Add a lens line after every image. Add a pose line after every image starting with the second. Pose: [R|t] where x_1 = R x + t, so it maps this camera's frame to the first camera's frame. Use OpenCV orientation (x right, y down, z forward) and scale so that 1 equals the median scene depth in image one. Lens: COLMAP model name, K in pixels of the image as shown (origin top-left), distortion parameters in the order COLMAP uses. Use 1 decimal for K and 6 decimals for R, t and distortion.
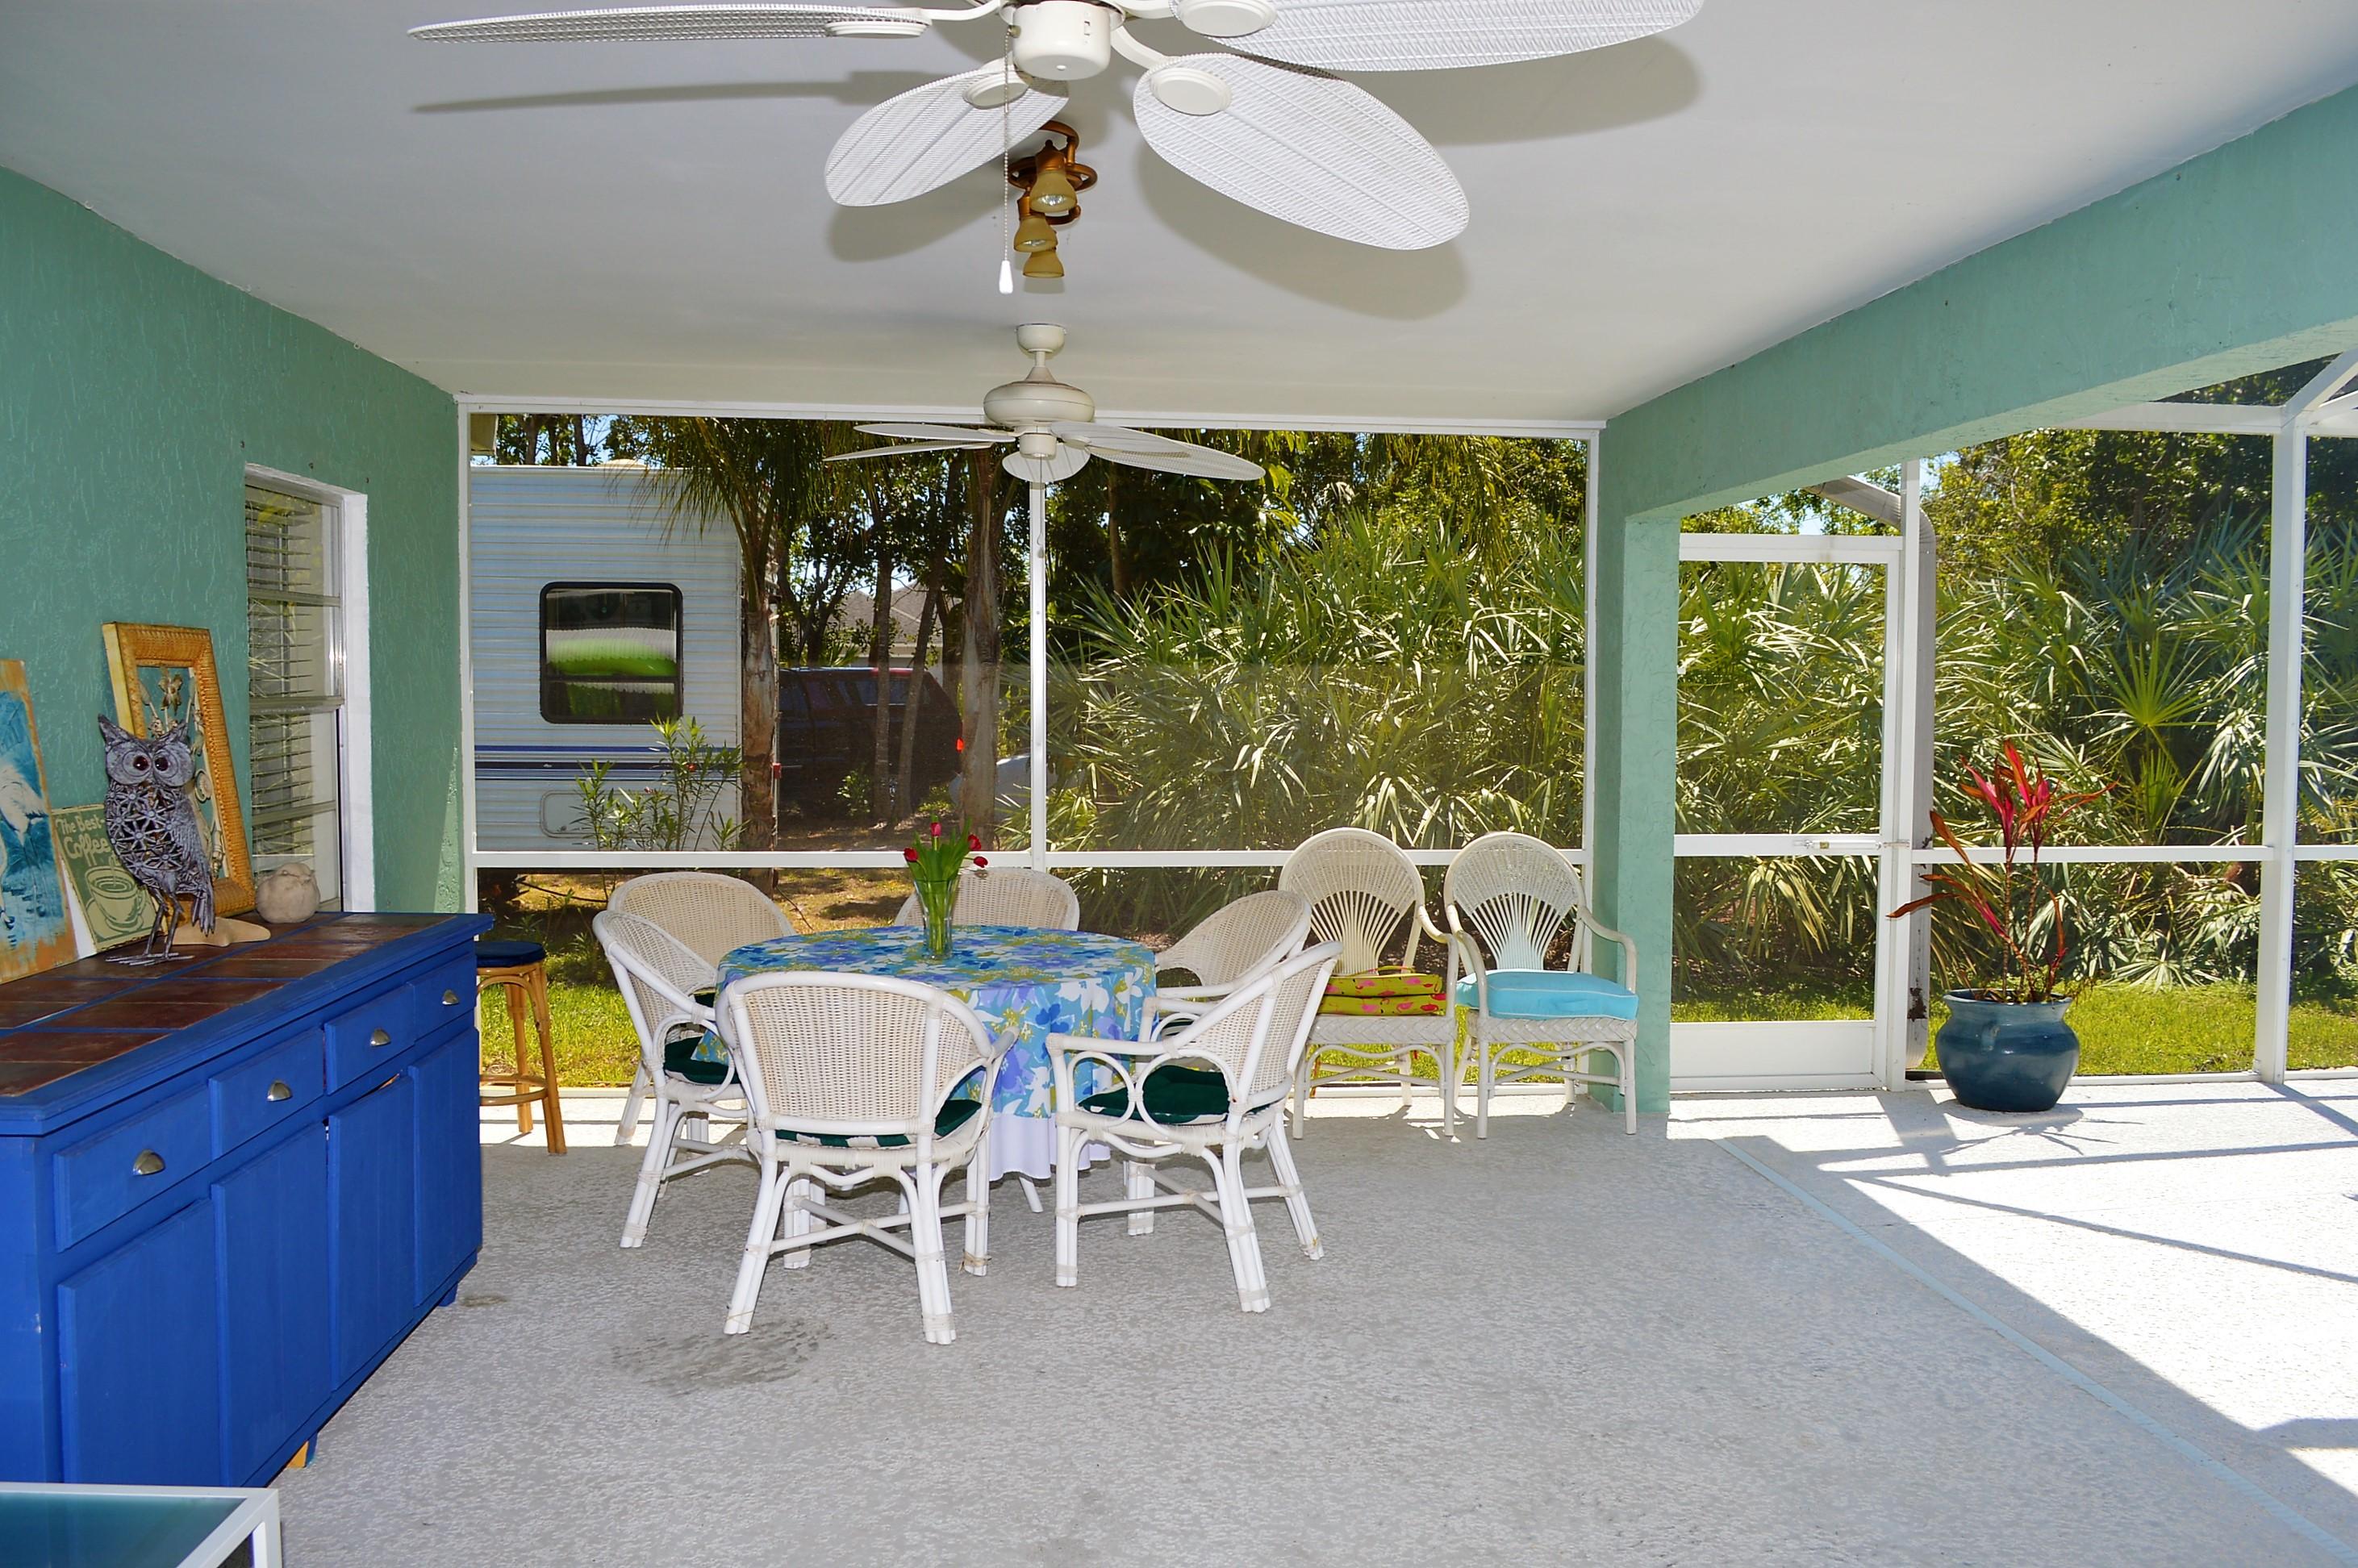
lens RADIAL K [[1909.1, 0, 1179.0], [0, 1909.1, 784.0], [0, 0, 1]] dist [-0.071915, 0.000141]
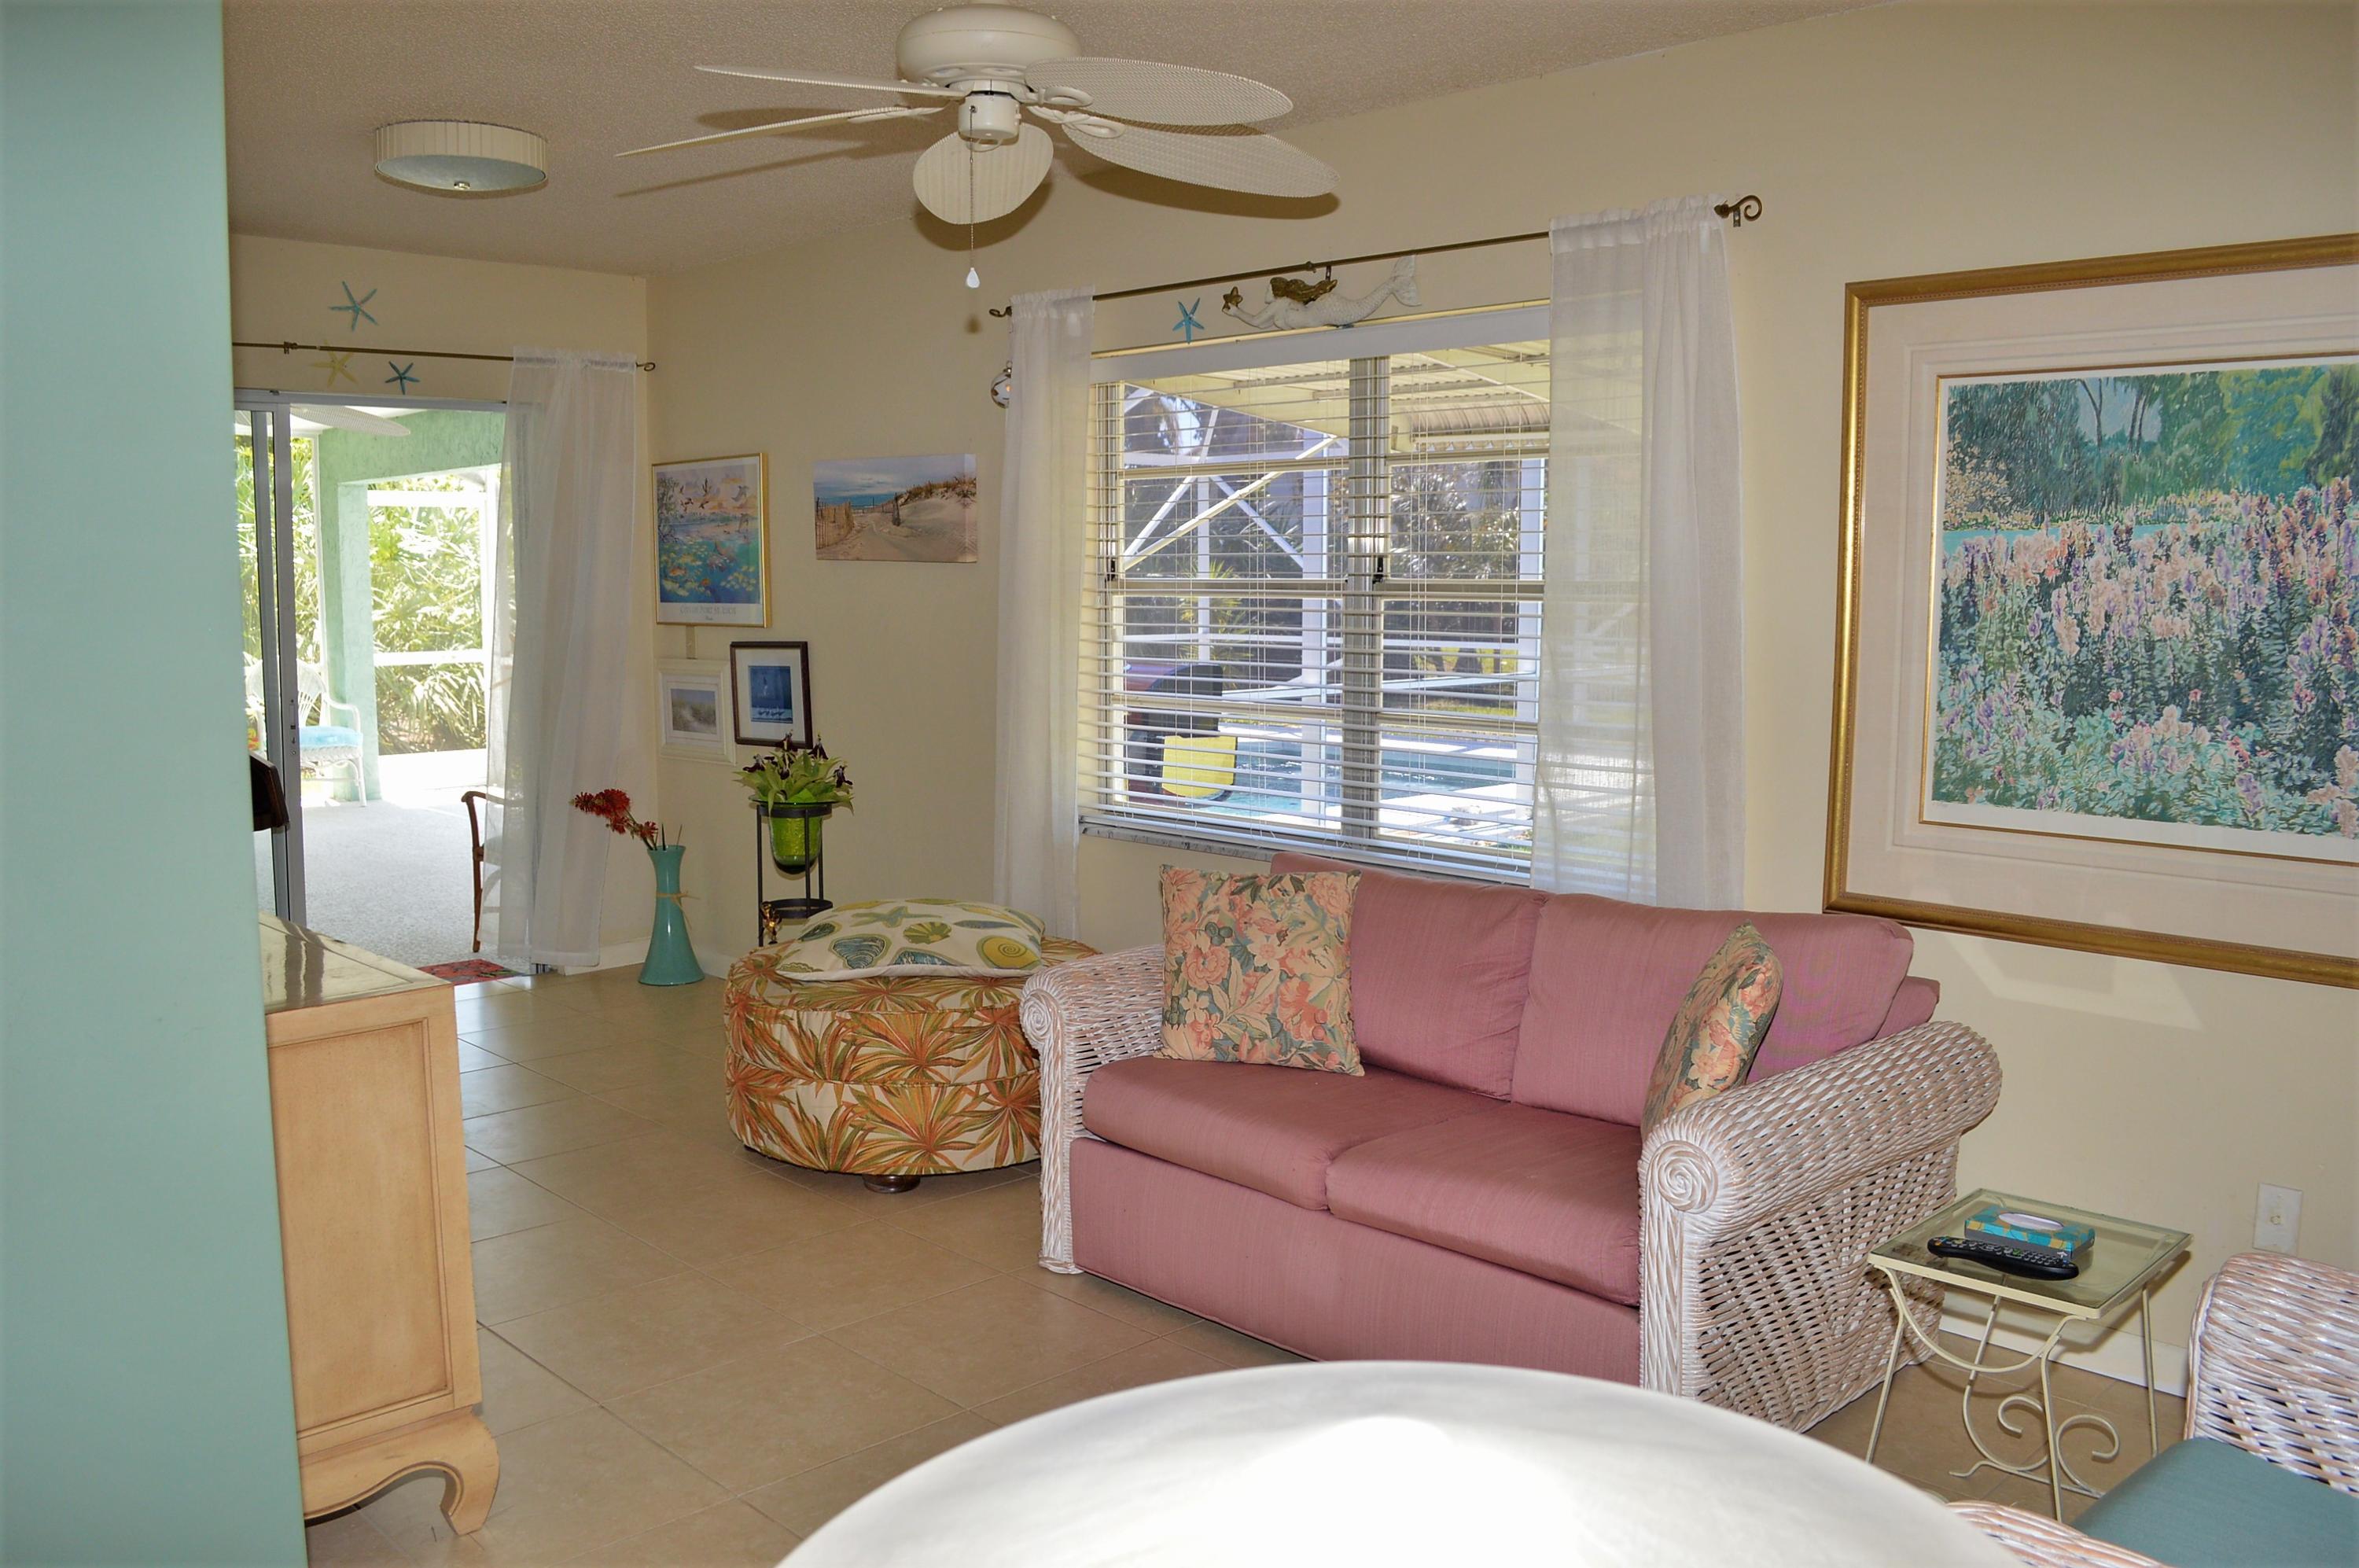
lens RADIAL K [[1882.3, 0, 1179.5], [0, 1882.3, 784.0], [0, 0, 1]] dist [-0.069730, -0.001895]
pose [[0.763461, -0.076762, 0.641276, -0.226263], [0.036111, 0.996432, 0.076284, 0.029468], [-0.644844, -0.035082, 0.763509, -0.651498]]
